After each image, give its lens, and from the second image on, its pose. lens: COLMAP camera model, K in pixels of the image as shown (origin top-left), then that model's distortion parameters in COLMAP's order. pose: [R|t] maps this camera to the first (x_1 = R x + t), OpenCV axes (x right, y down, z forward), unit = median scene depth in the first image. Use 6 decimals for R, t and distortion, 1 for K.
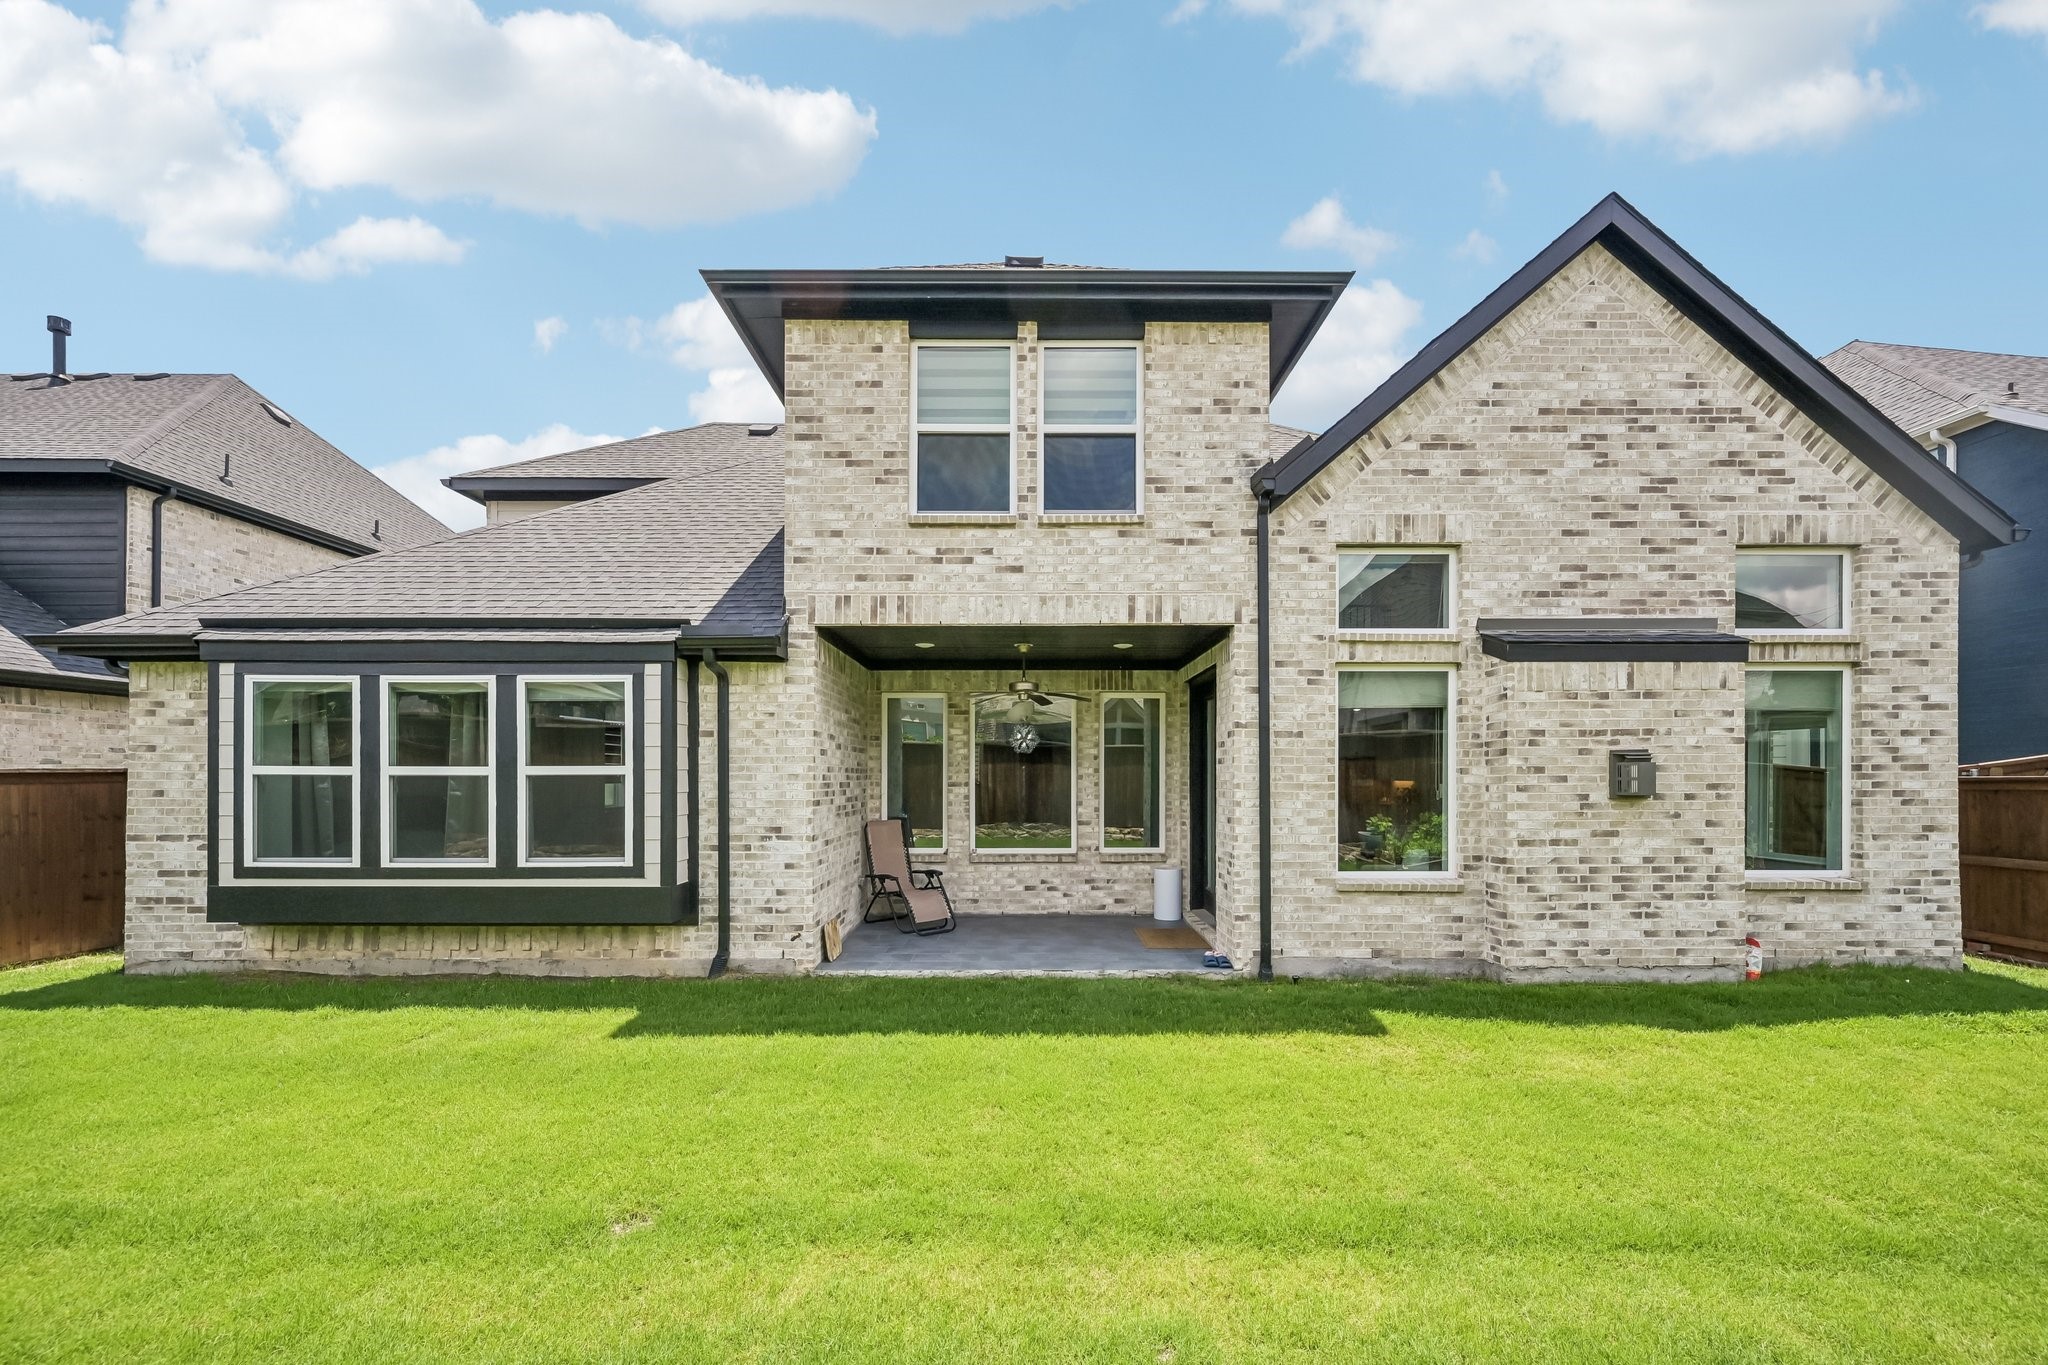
lens RADIAL K [[834.5, 0, 1026.4], [0, 834.5, 763.3], [0, 0, 1]] dist [0.001184, -0.000188]
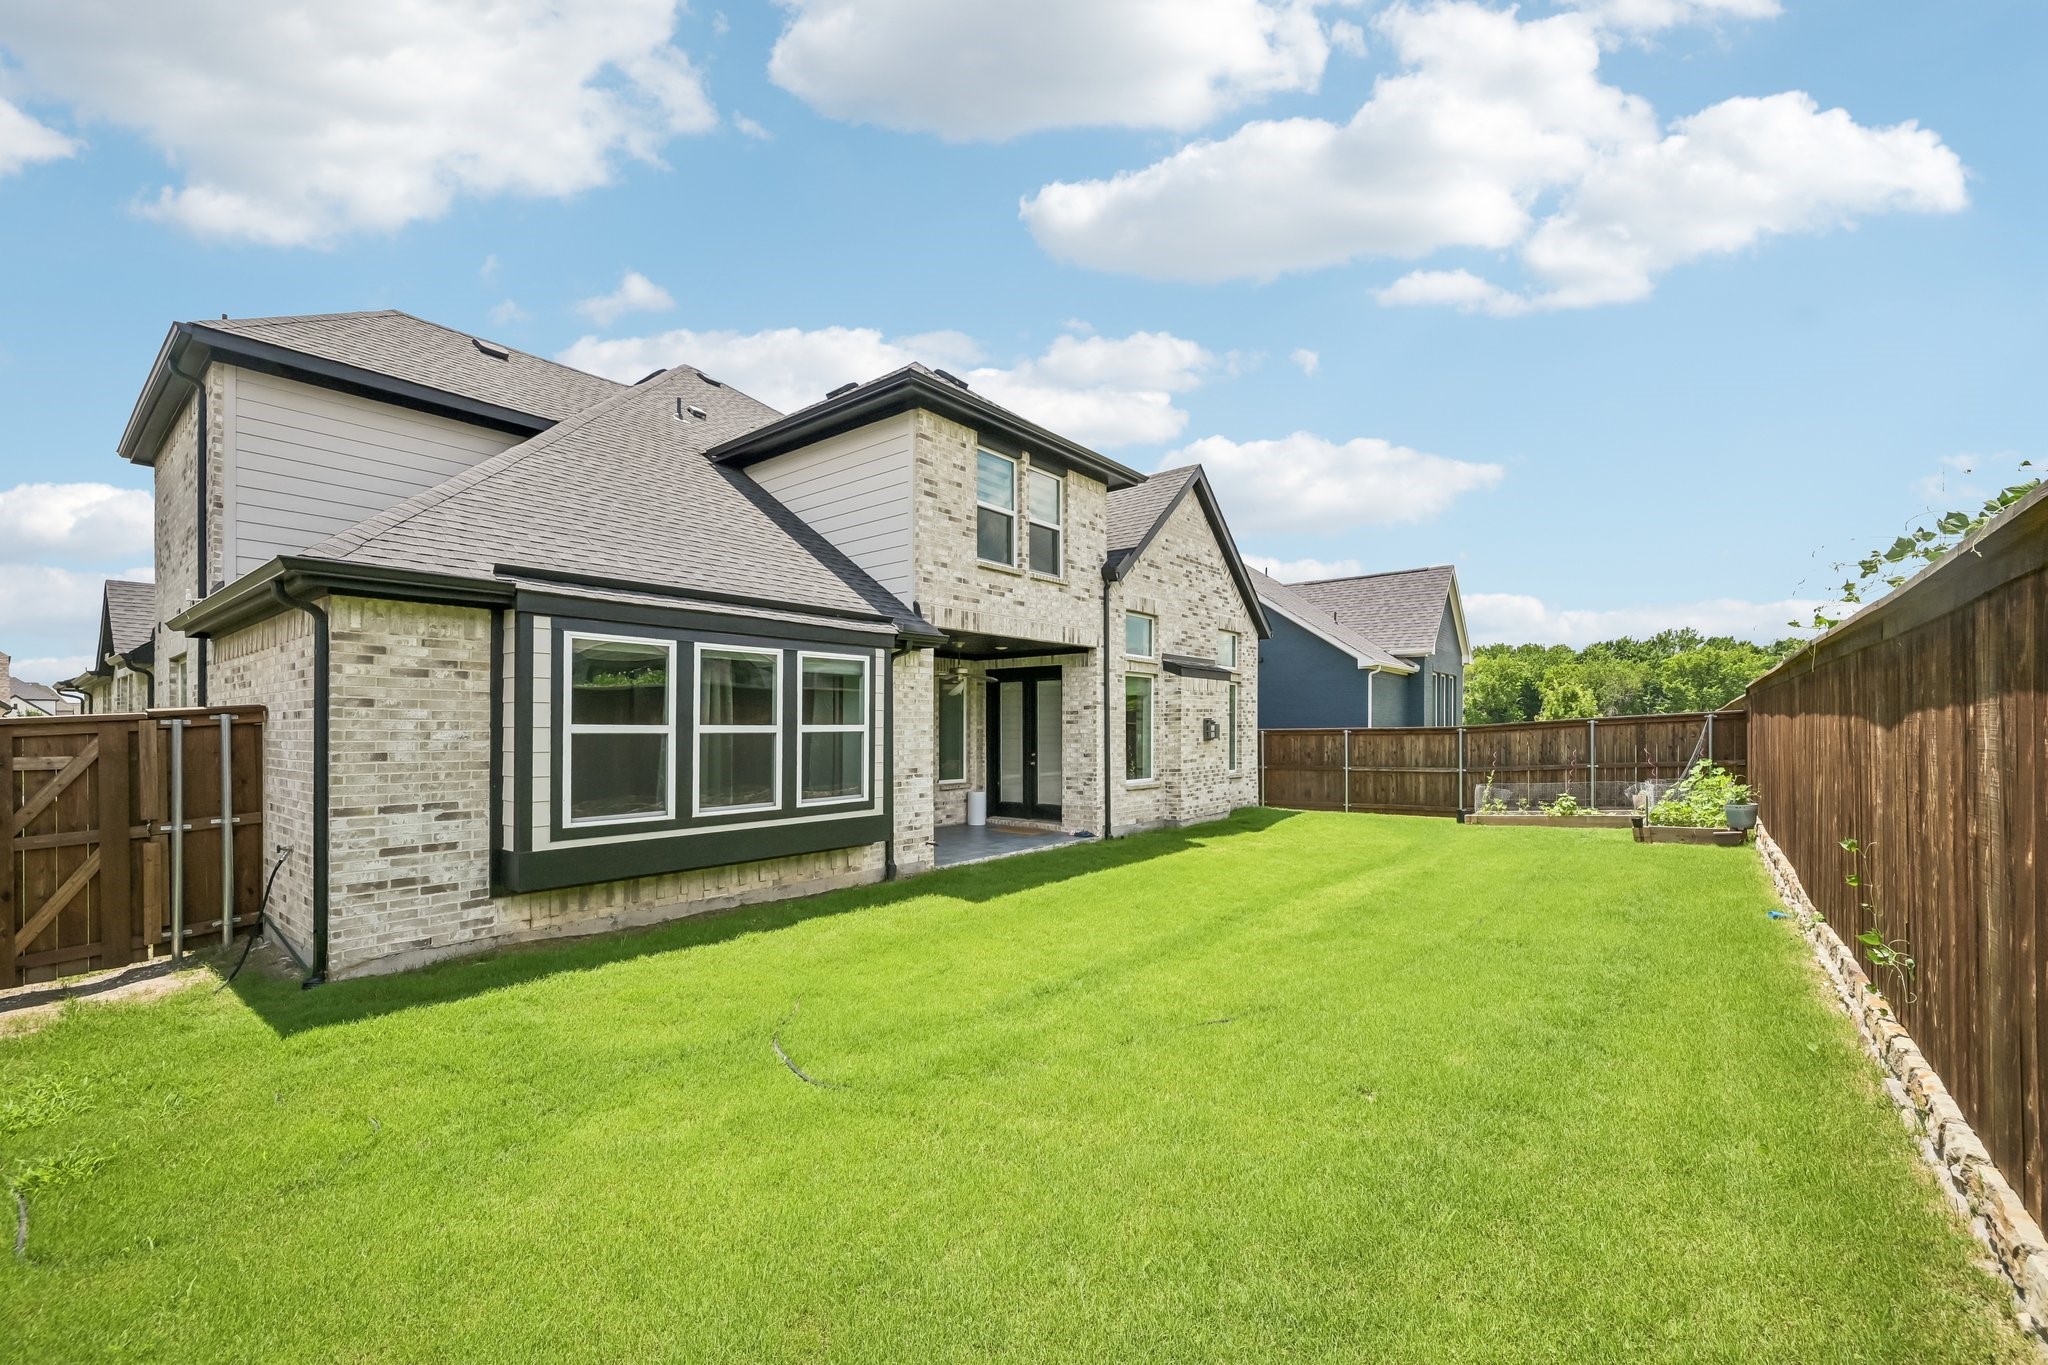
lens RADIAL K [[834.5, 0, 1006.8], [0, 834.5, 725.7], [0, 0, 1]] dist [0.001184, -0.000188]
pose [[0.639530, 0.000419, 0.768766, -1.280195], [-0.004344, 0.999986, 0.003068, -0.000429], [-0.768753, -0.005302, 0.639523, -0.014836]]
